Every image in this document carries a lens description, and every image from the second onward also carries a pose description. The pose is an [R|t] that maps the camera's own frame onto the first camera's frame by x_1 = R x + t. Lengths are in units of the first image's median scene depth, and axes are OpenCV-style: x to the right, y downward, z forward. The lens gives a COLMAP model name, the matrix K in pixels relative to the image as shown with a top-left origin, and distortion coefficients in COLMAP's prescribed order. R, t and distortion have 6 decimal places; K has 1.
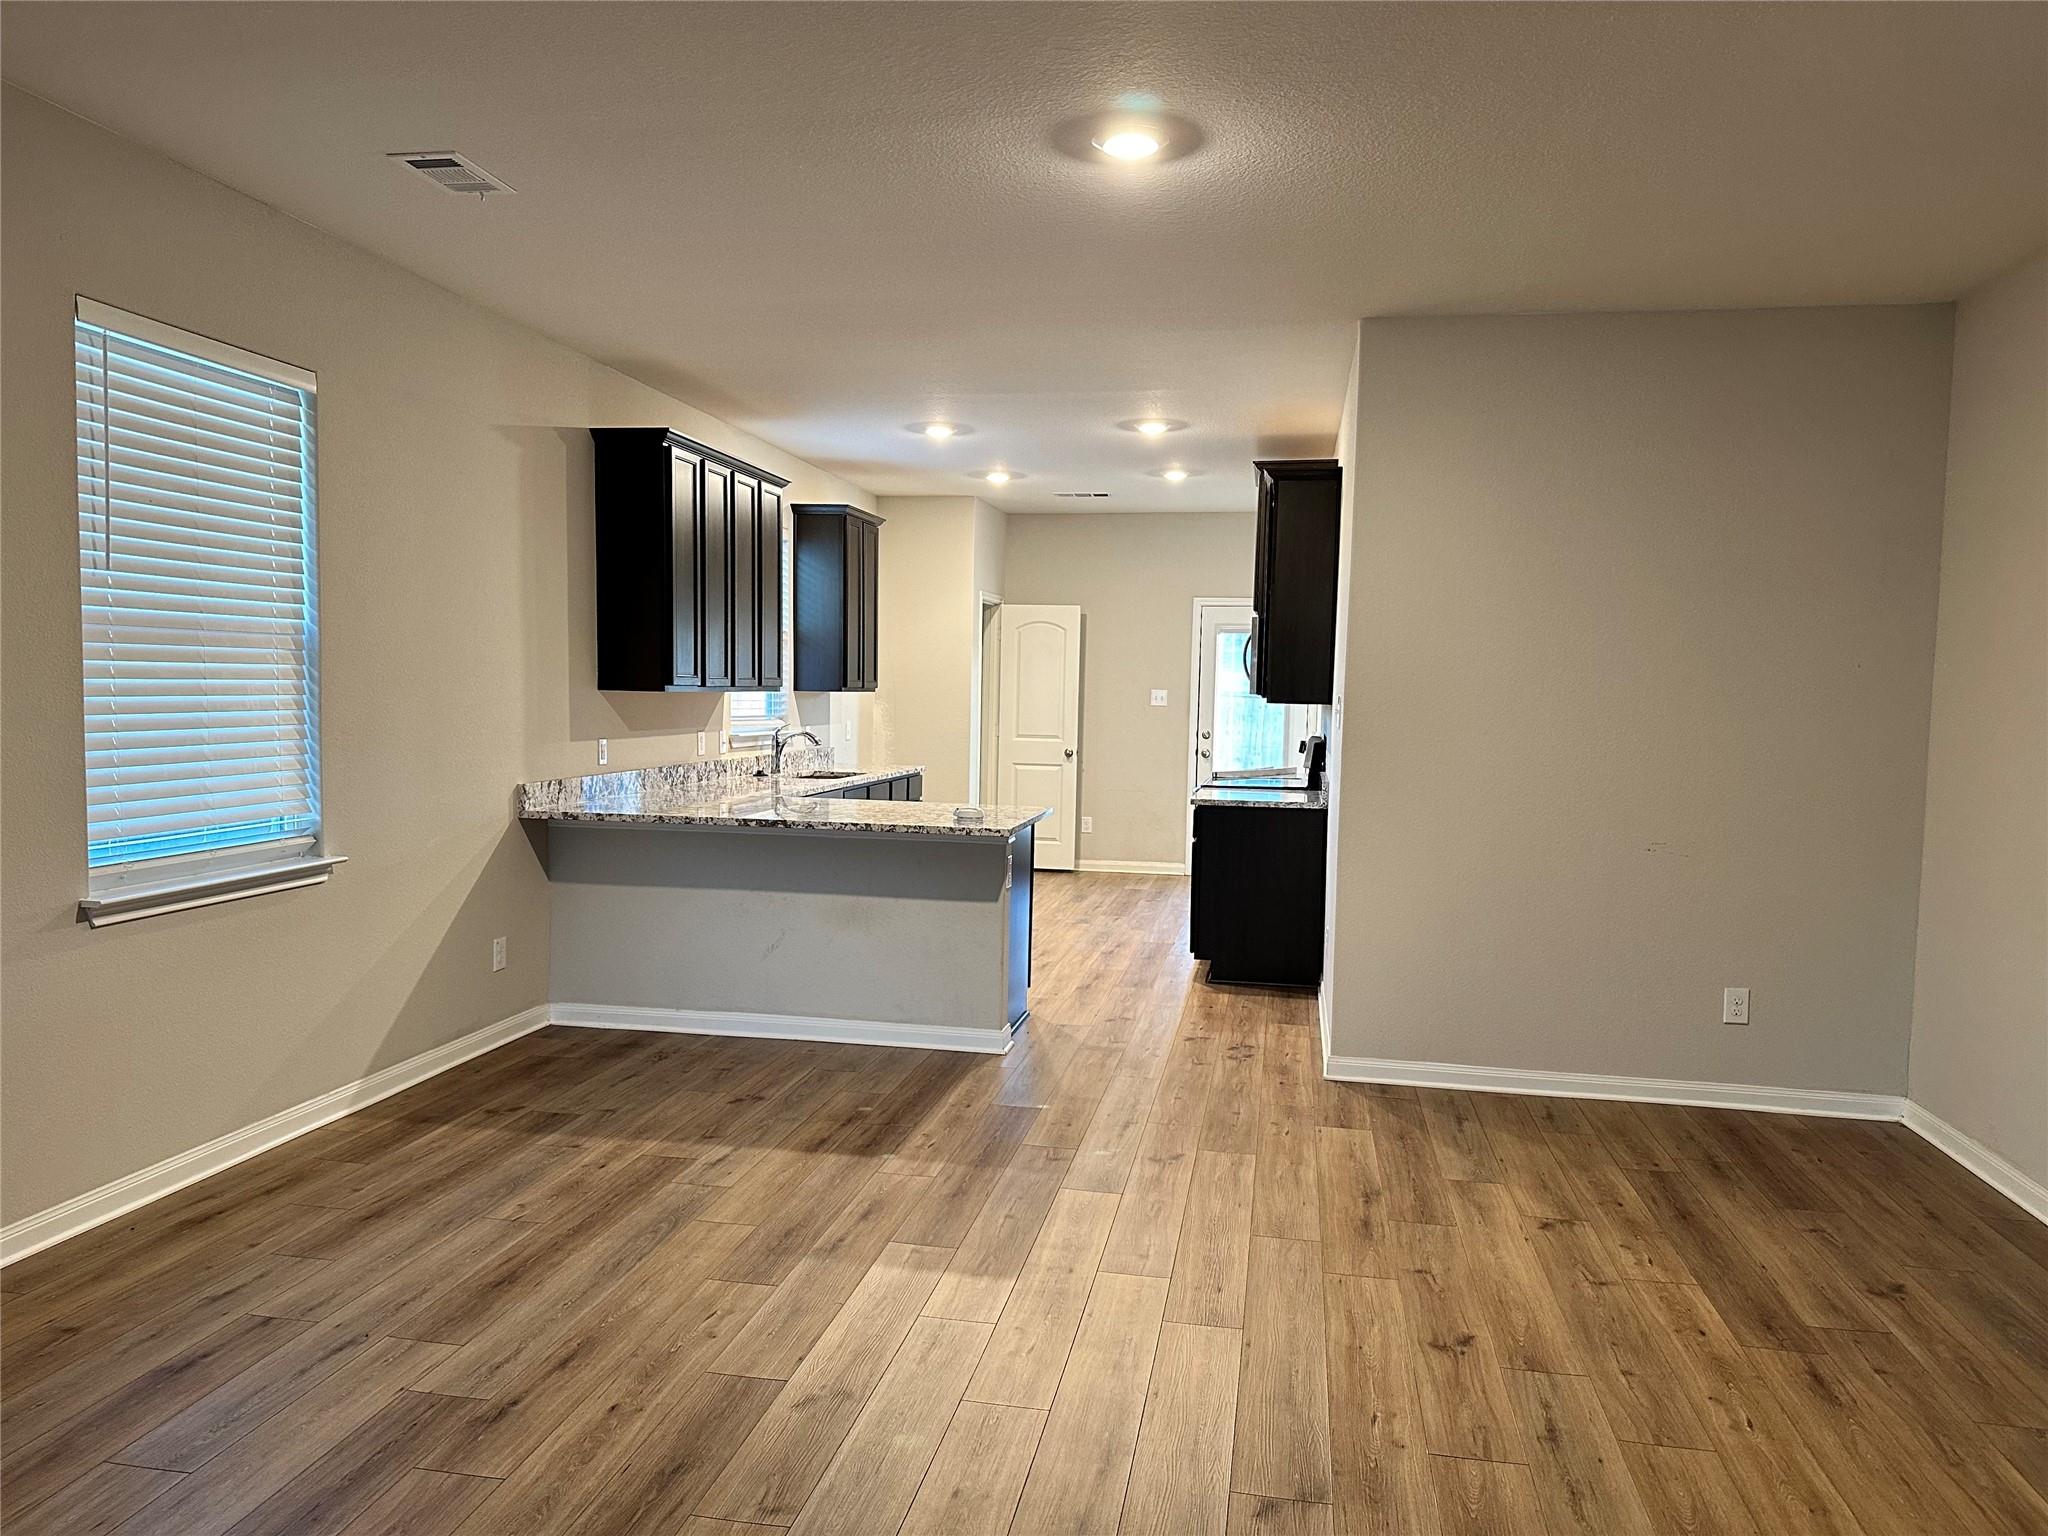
lens RADIAL K [[1434.9, 0, 1024.0], [0, 1434.9, 768.0], [0, 0, 1]] dist [0.227184, -0.000385]
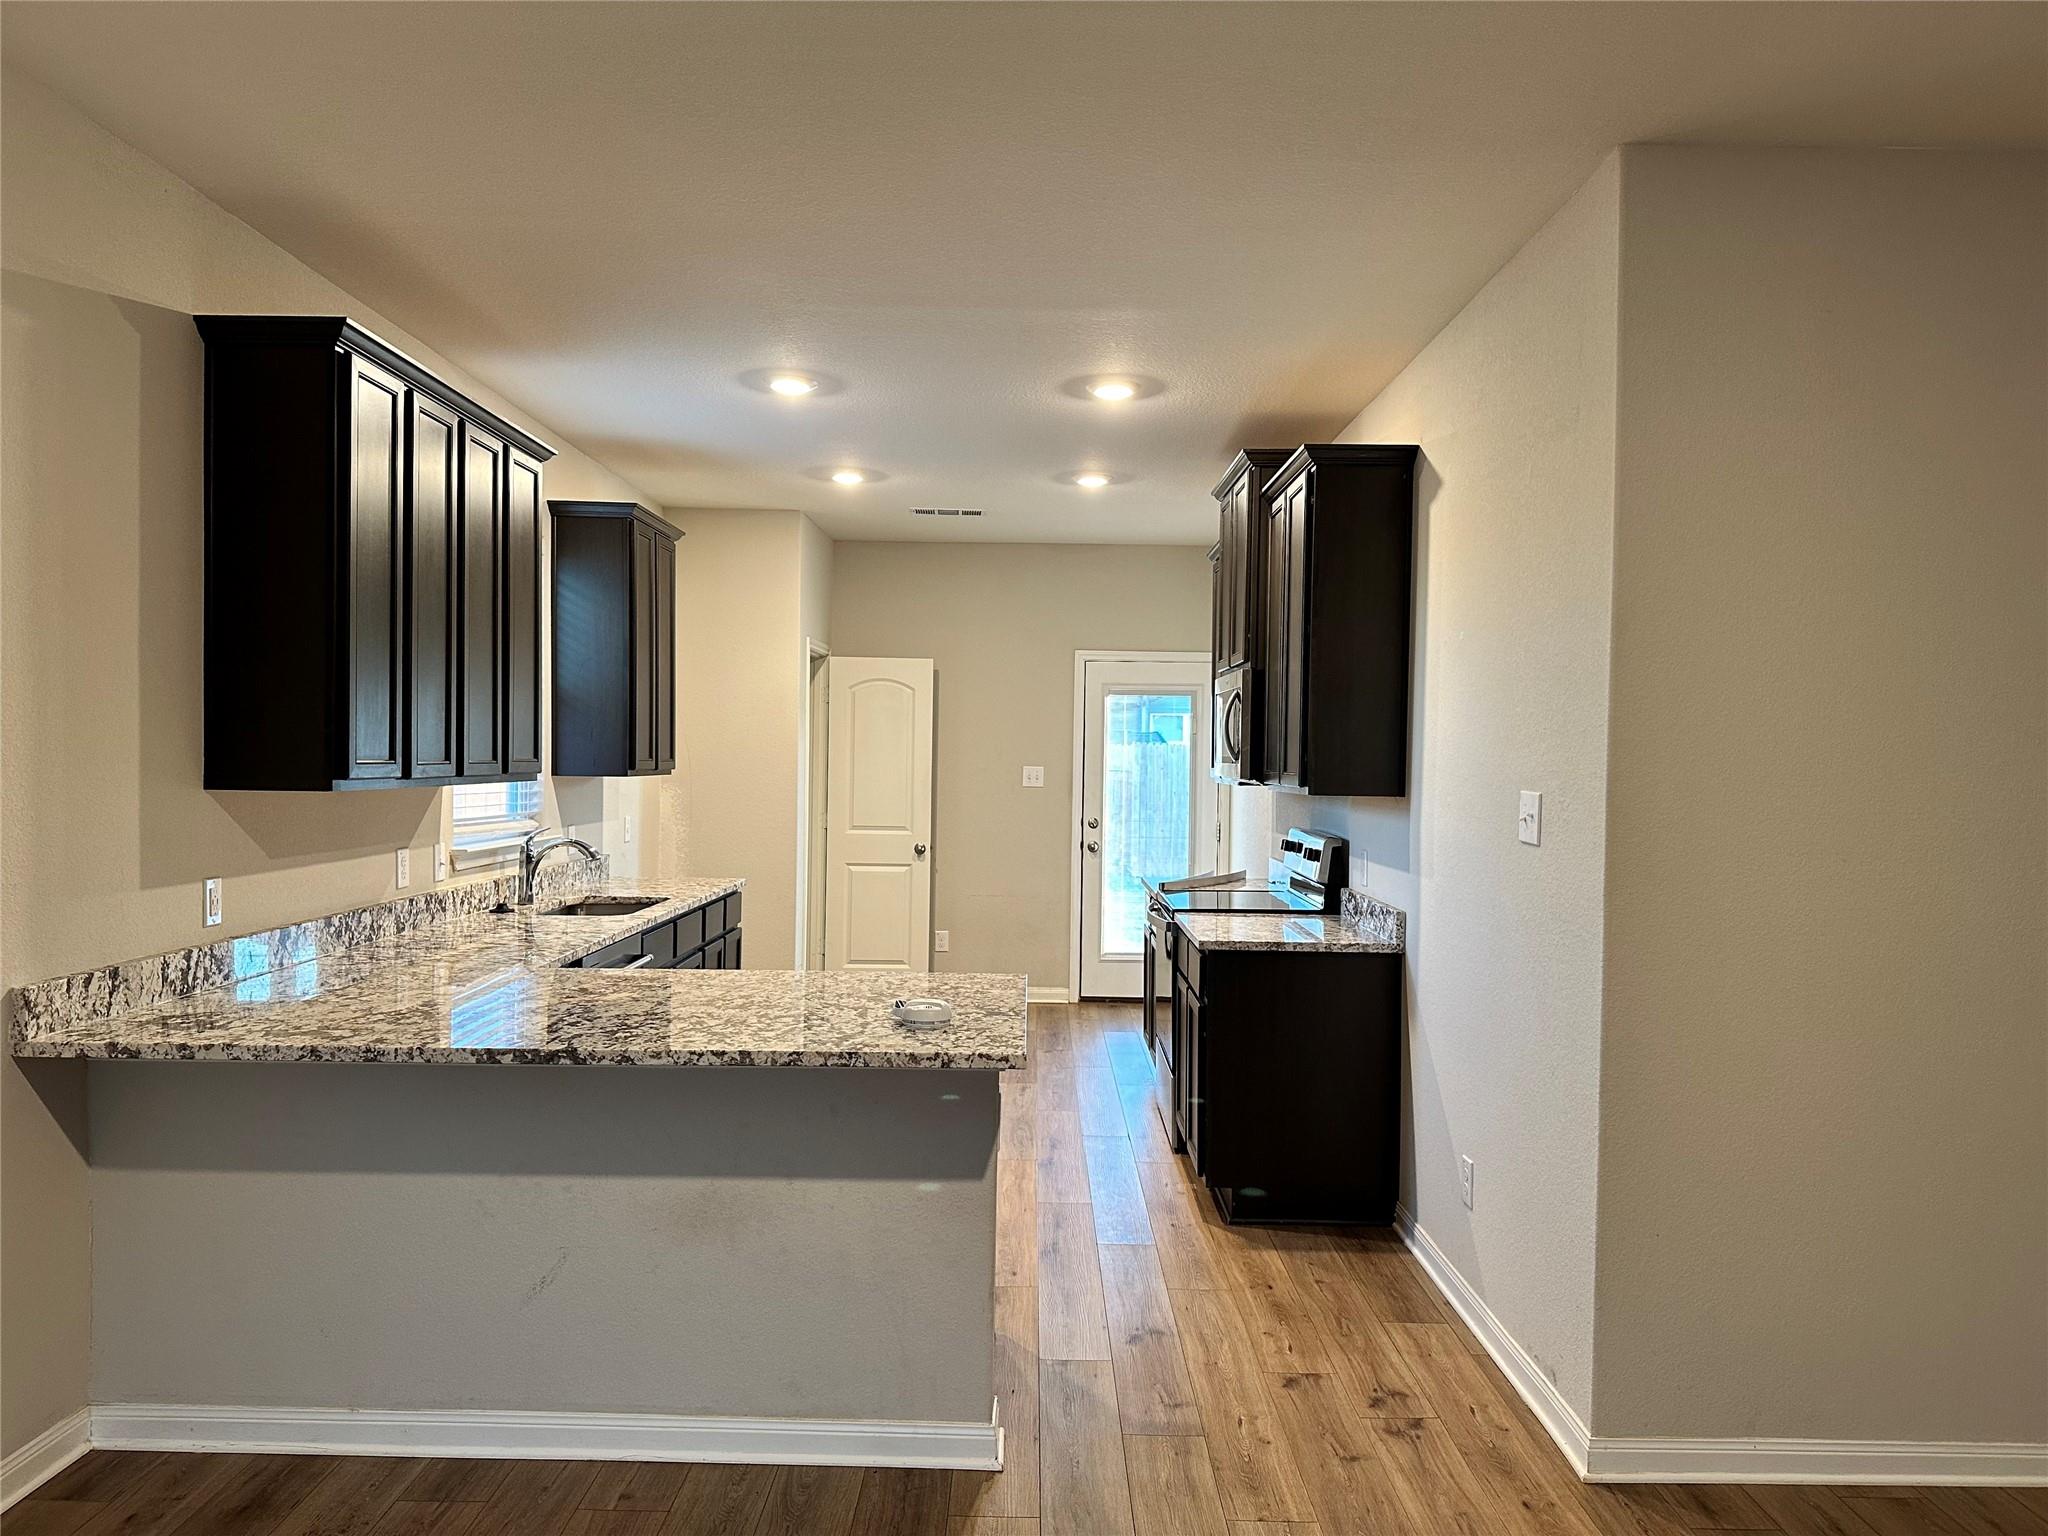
lens RADIAL K [[1410.4, 0, 1024.0], [0, 1410.4, 768.0], [0, 0, 1]] dist [0.117587, -0.141872]
pose [[0.982592, -0.007411, 0.185631, -0.075091], [0.015843, 0.998907, -0.043982, -0.027635], [-0.185102, 0.046158, 0.981635, 0.346299]]
